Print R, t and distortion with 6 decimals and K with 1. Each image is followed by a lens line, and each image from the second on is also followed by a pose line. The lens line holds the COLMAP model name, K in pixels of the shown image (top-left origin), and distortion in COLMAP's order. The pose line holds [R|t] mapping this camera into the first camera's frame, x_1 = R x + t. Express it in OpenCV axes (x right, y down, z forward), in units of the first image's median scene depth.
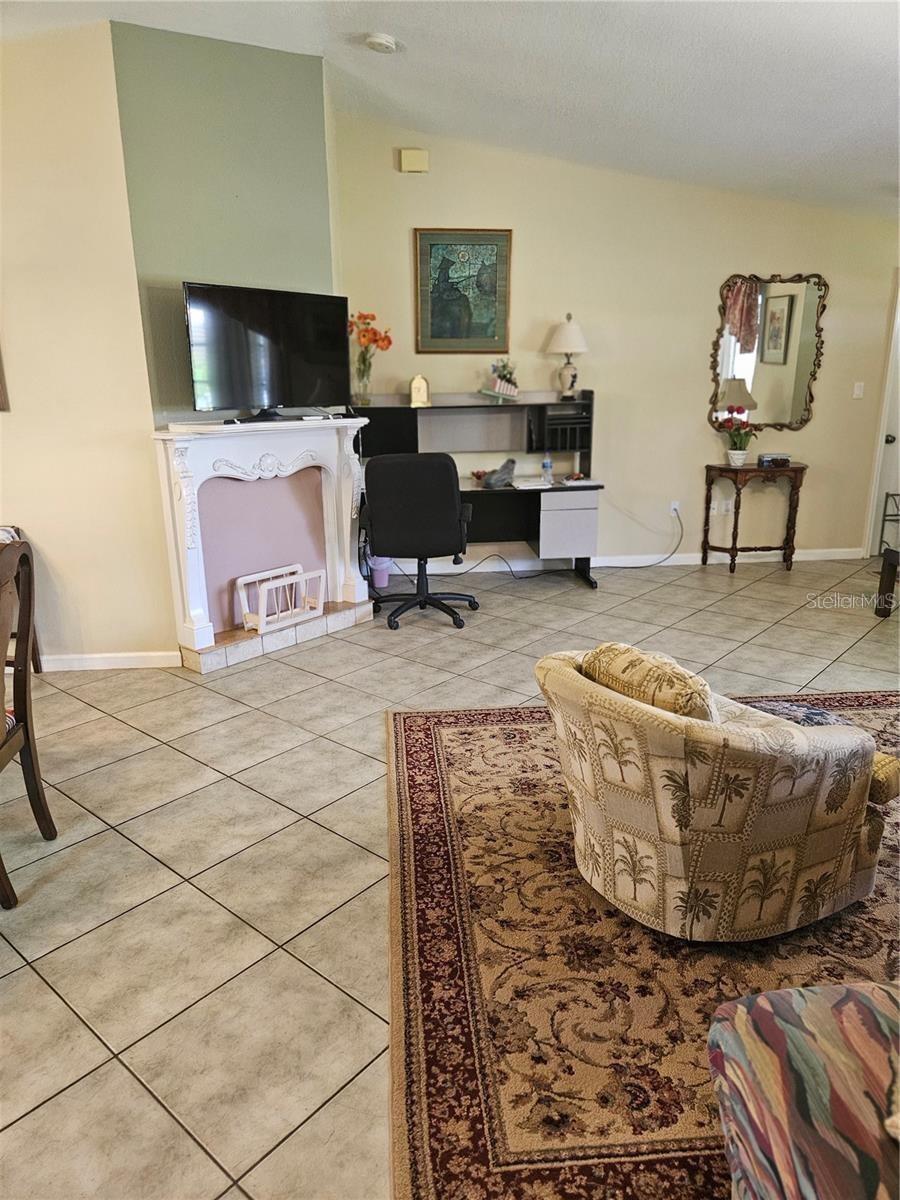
lens RADIAL K [[810.5, 0, 450.0], [0, 810.5, 600.0], [0, 0, 1]] dist [0.107049, -0.091016]
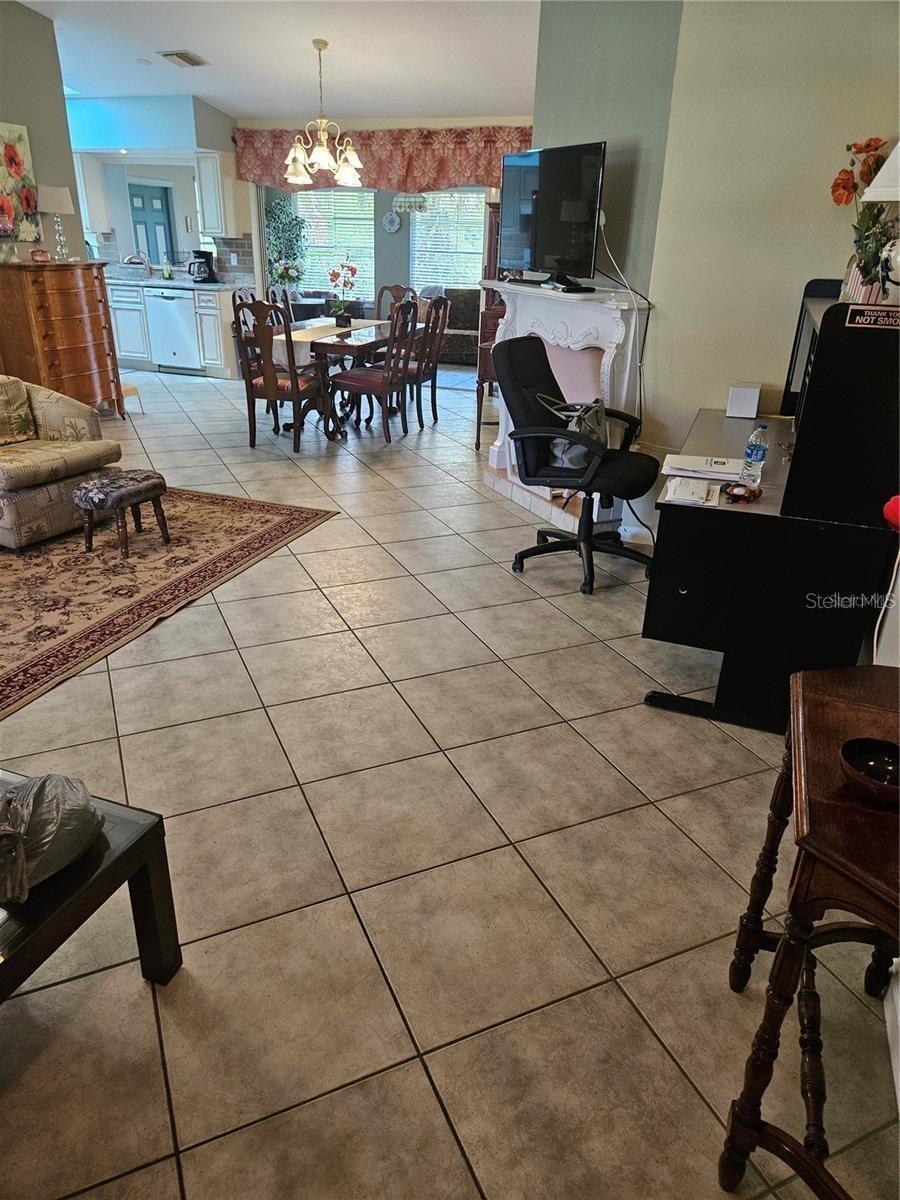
lens RADIAL K [[810.5, 0, 450.0], [0, 810.5, 600.0], [0, 0, 1]] dist [0.107049, -0.091016]
pose [[-0.425534, 0.373632, -0.824209, 0.965987], [-0.262831, 0.820497, 0.507647, -0.451199], [0.865933, 0.432648, -0.250947, 1.543343]]
